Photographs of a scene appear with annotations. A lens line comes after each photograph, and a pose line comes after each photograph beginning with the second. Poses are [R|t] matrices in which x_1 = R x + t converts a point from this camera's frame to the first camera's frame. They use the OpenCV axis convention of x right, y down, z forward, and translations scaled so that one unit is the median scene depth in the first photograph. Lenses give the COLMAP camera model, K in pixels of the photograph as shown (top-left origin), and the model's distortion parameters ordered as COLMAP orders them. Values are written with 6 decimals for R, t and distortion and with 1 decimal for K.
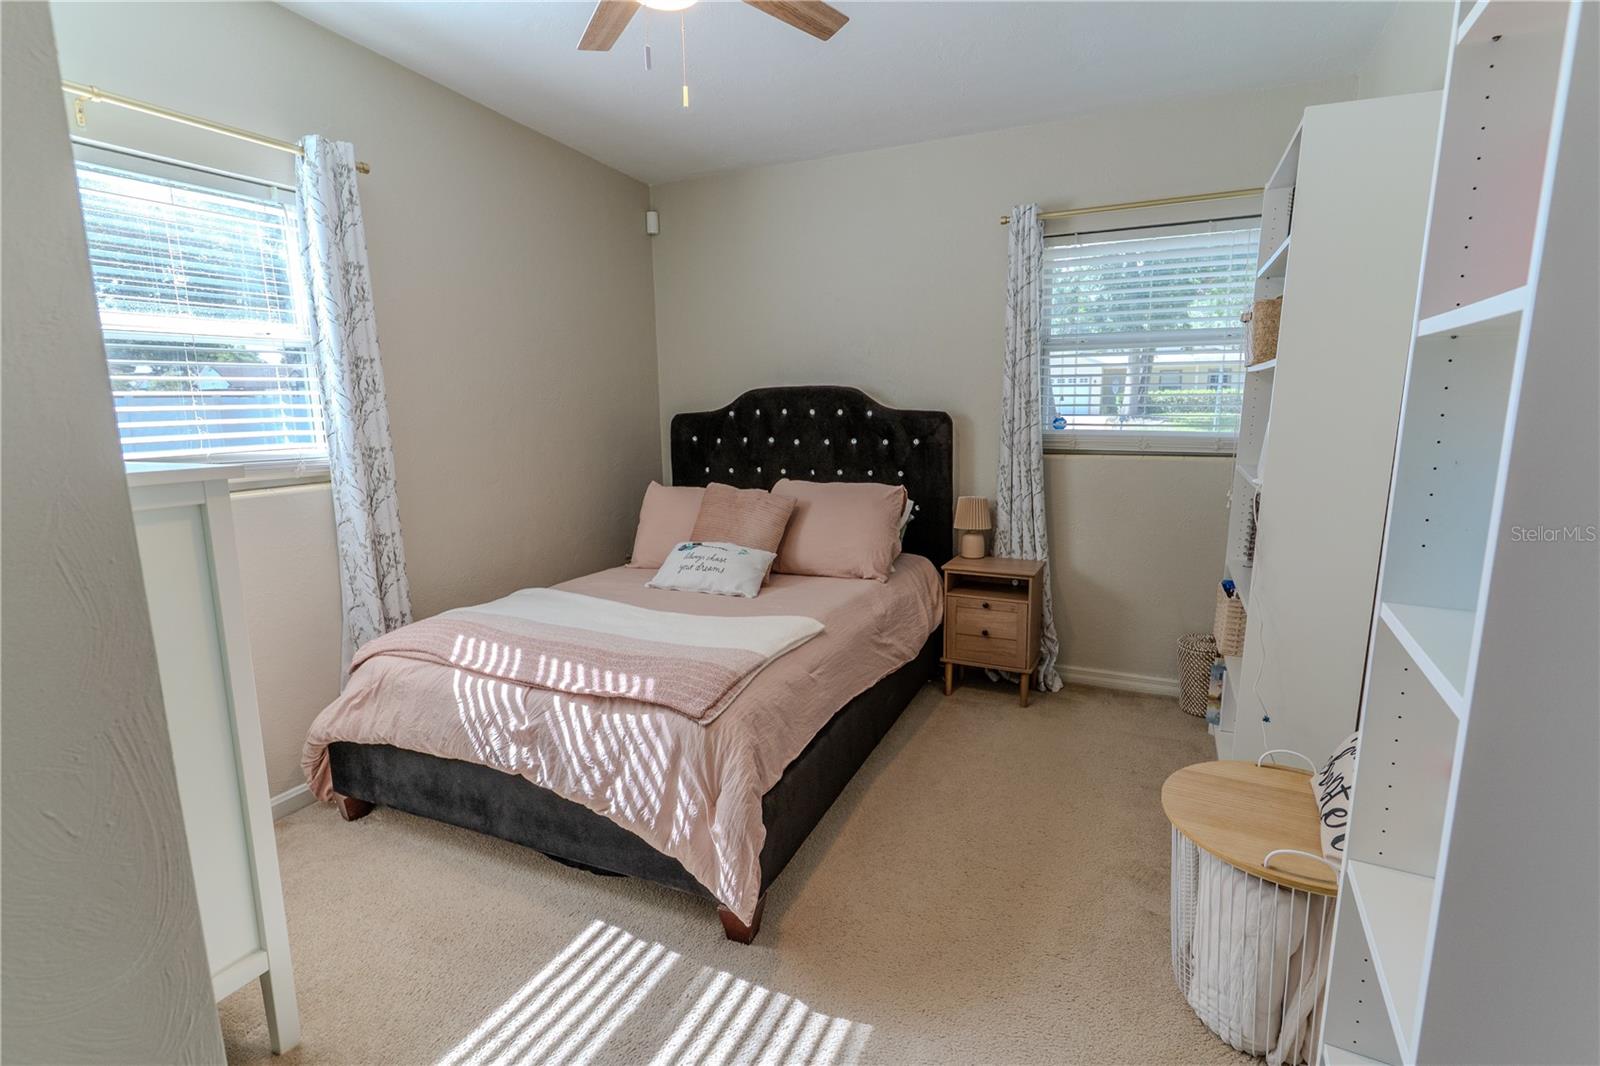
lens RADIAL K [[770.4, 0, 803.9], [0, 770.4, 527.4], [0, 0, 1]] dist [0.005063, 0.000288]
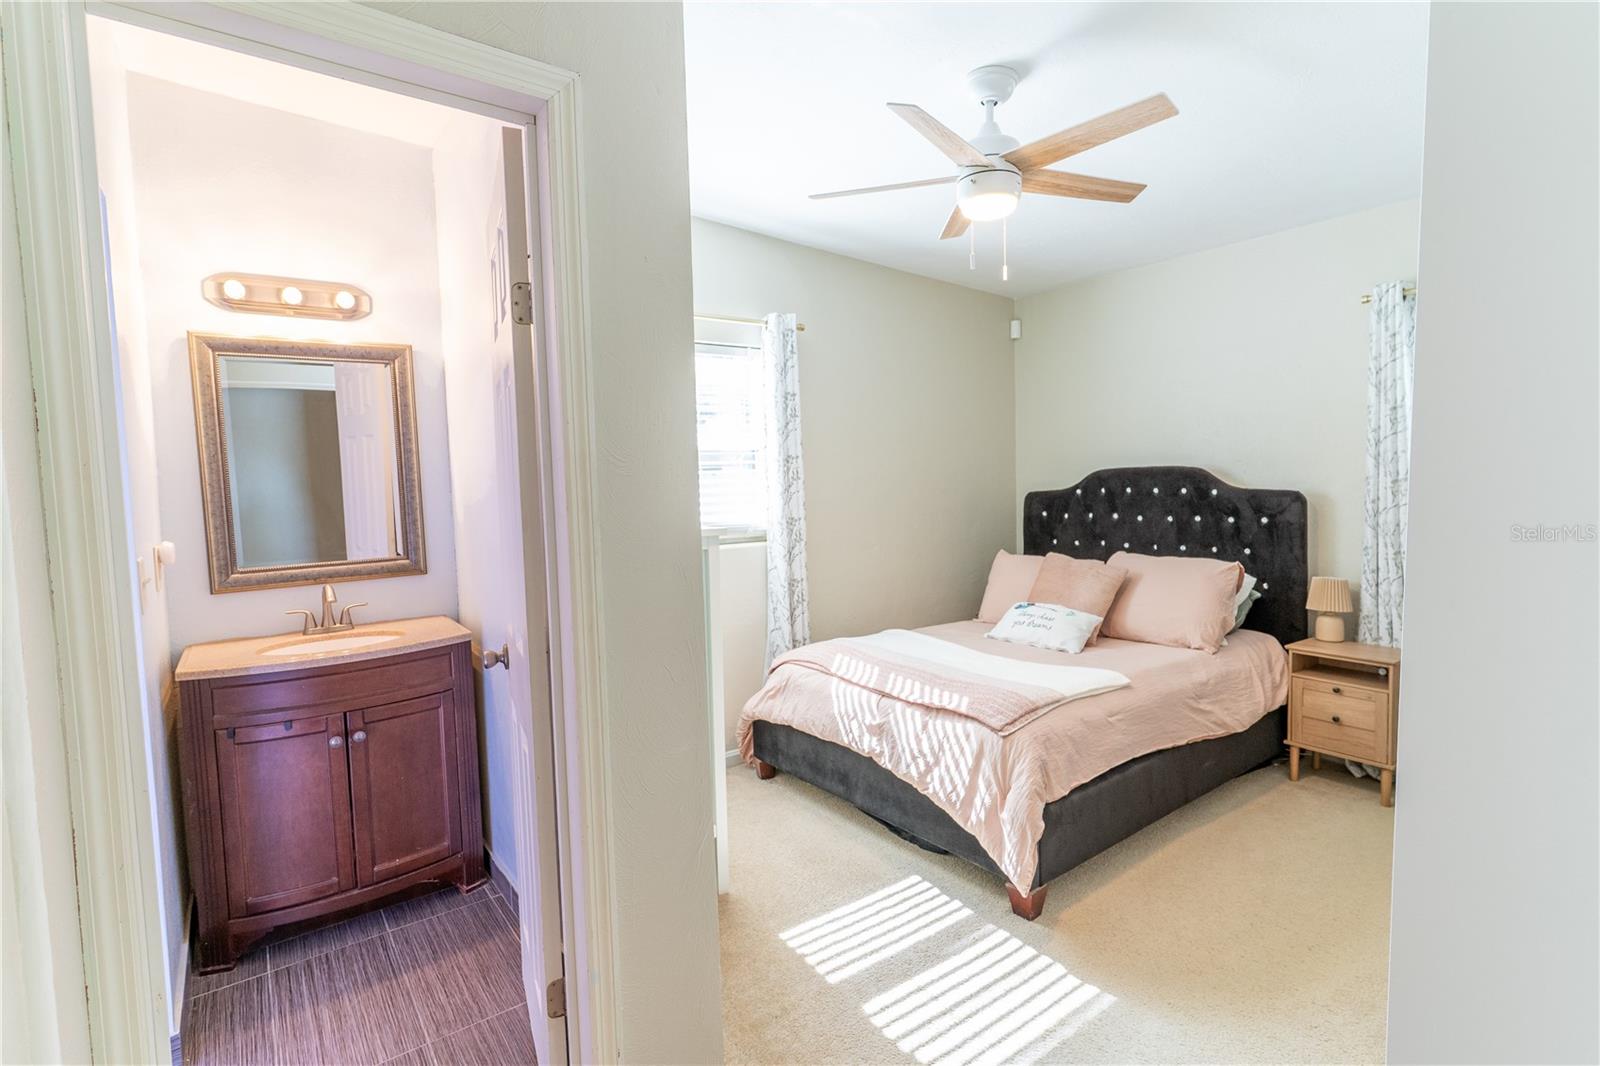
lens RADIAL K [[770.4, 0, 799.0], [0, 770.4, 531.3], [0, 0, 1]] dist [0.005063, 0.000288]
pose [[0.876203, 0.025078, -0.481289, 0.132630], [-0.066418, 0.995400, -0.069050, 0.018336], [0.477343, 0.092468, 0.873838, -0.230746]]
